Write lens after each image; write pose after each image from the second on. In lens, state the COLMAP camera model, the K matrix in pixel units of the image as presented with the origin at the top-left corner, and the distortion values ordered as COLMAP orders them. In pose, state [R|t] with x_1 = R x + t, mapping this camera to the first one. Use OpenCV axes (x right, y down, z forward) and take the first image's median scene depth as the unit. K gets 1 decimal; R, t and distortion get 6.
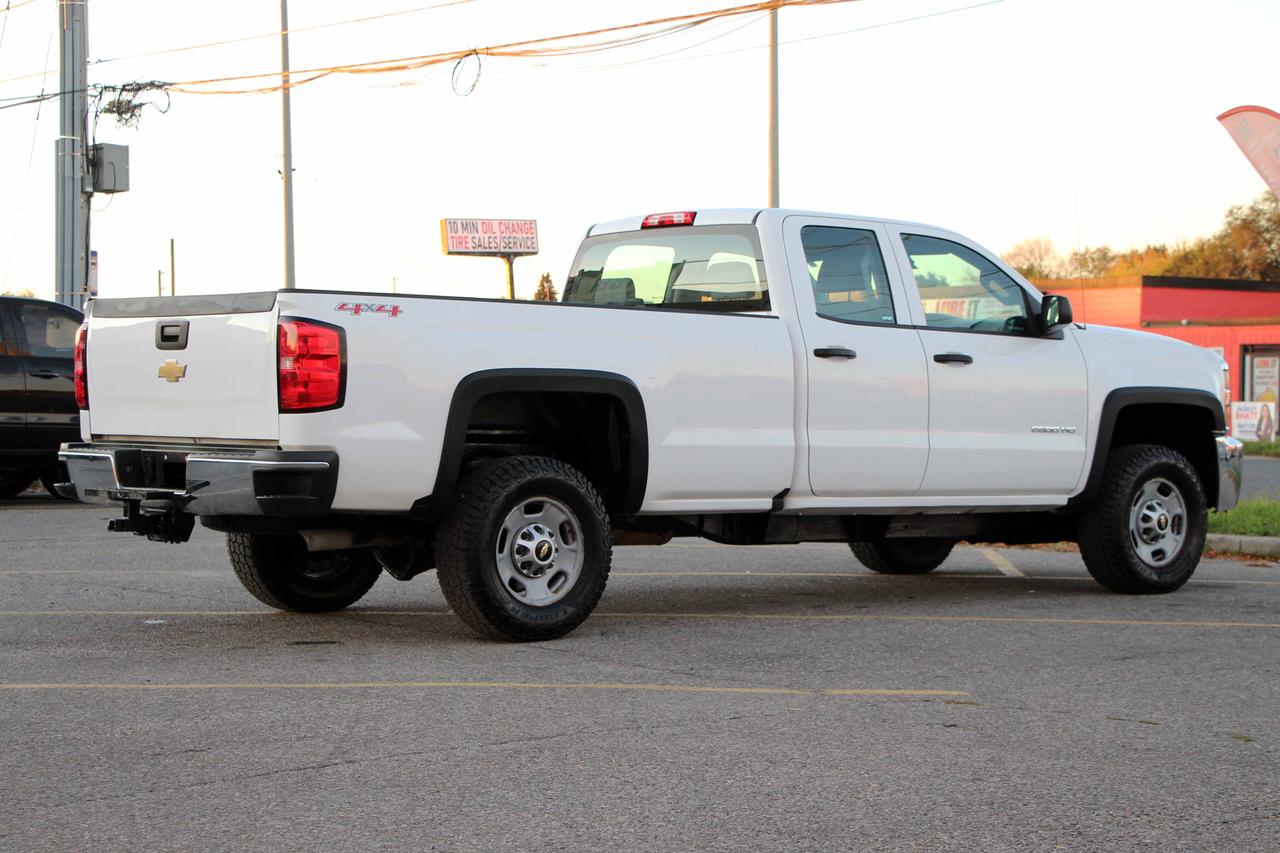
lens RADIAL K [[2562.0, 0, 640.8], [0, 2562.0, 427.8], [0, 0, 1]] dist [0.301899, 0.000000]
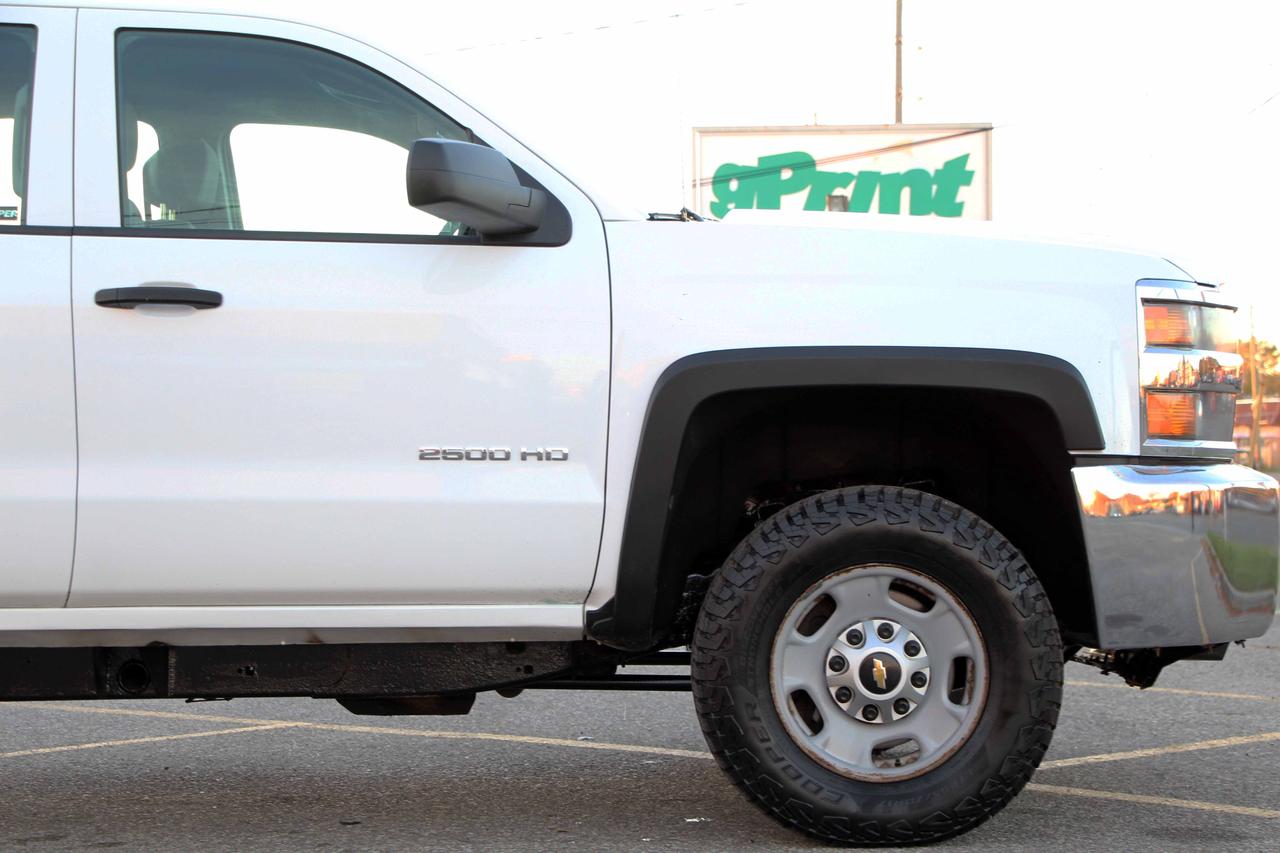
lens RADIAL K [[2990.2, 0, 640.7], [0, 2990.2, 426.8], [0, 0, 1]] dist [0.282738, 0.000000]
pose [[0.762928, -0.013291, -0.646346, 0.494543], [0.010326, 0.999912, -0.008372, 0.000543], [0.646400, -0.000287, 0.762998, 0.623711]]
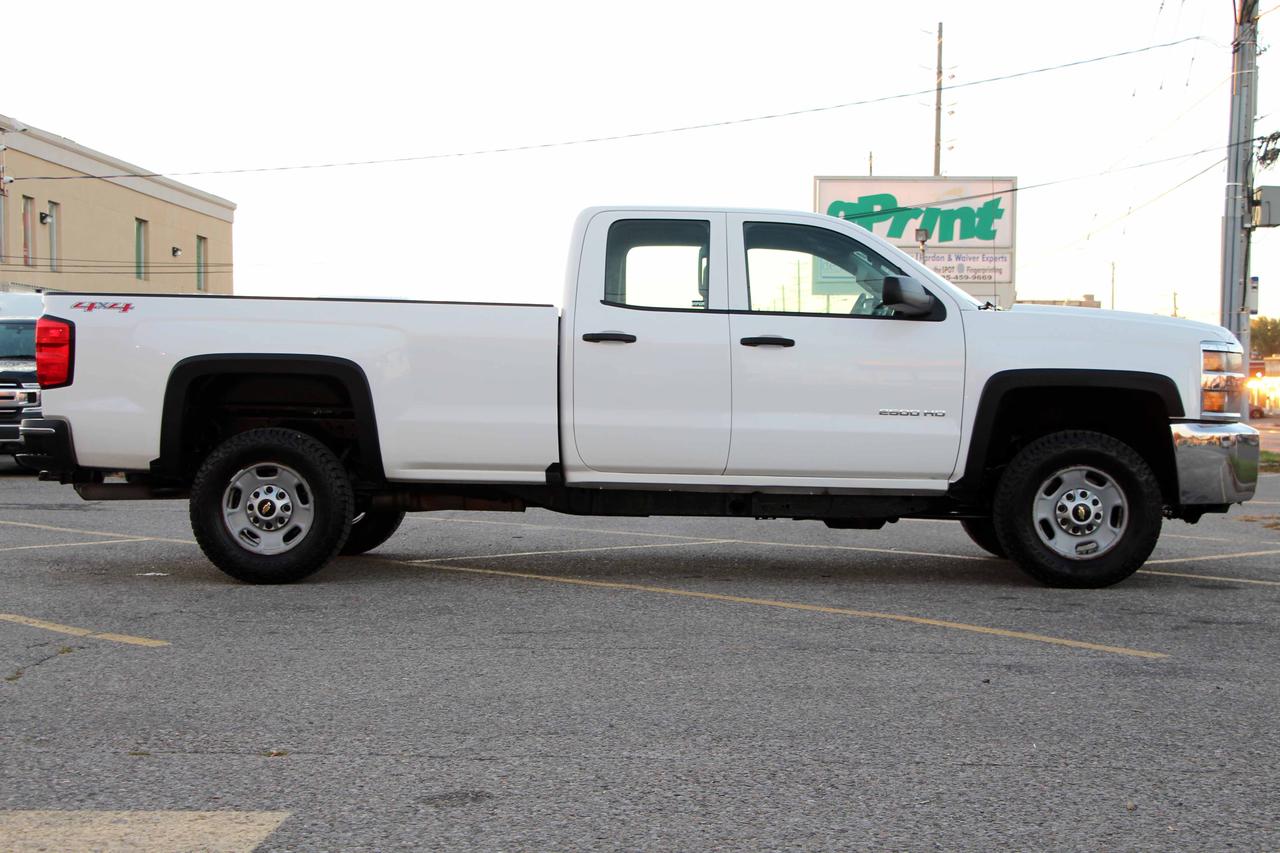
lens RADIAL K [[2046.2, 0, 655.3], [0, 2046.2, 460.5], [0, 0, 1]] dist [0.112606, 0.000000]
pose [[0.730095, 0.031154, -0.682635, 0.612602], [-0.010446, 0.999352, 0.034436, -0.006977], [0.683266, -0.018011, 0.729948, 0.356807]]
